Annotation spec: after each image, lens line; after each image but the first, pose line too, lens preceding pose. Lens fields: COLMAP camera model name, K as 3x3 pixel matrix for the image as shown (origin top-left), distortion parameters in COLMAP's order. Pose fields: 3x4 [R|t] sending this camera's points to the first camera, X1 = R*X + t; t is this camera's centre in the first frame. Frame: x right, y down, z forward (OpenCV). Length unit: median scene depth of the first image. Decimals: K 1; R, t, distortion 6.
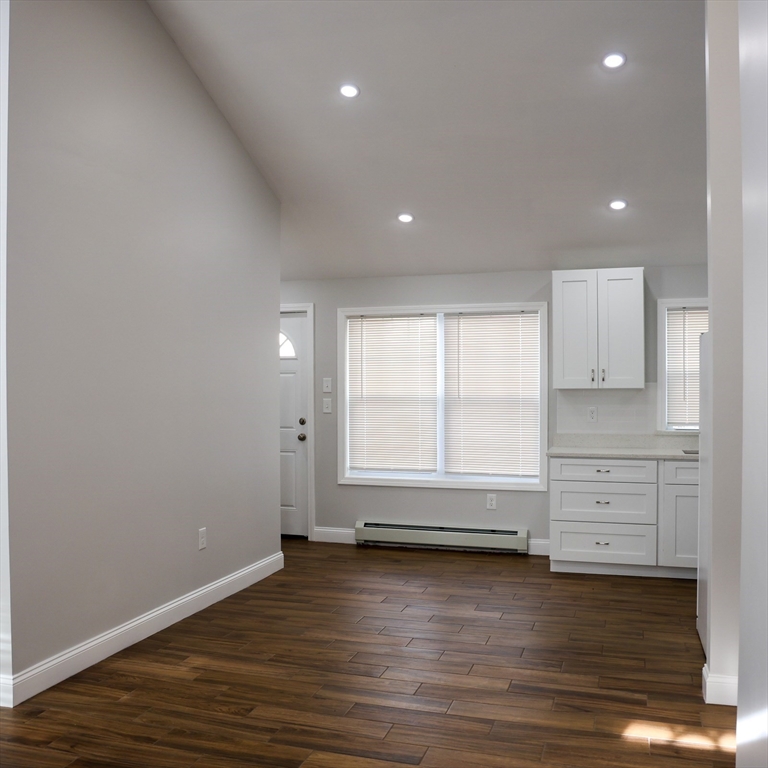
lens RADIAL K [[781.3, 0, 382.2], [0, 781.3, 385.0], [0, 0, 1]] dist [-0.070872, 0.000000]
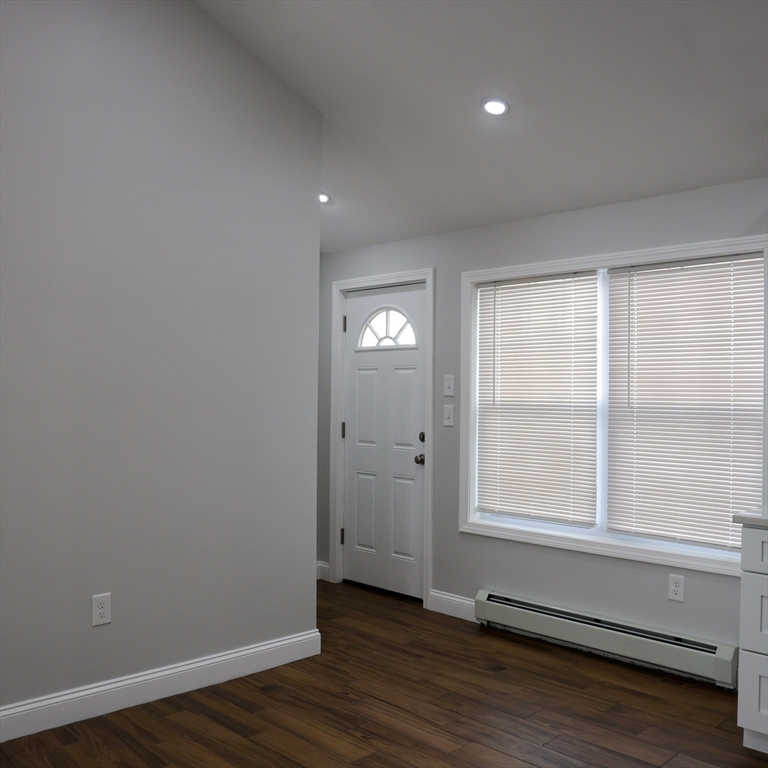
lens RADIAL K [[781.3, 0, 387.8], [0, 781.3, 387.9], [0, 0, 1]] dist [-0.070872, 0.000000]
pose [[0.881145, 0.005621, -0.472813, 0.212238], [-0.007230, 0.999973, -0.001585, 0.003850], [0.472791, 0.004815, 0.881161, 0.379312]]
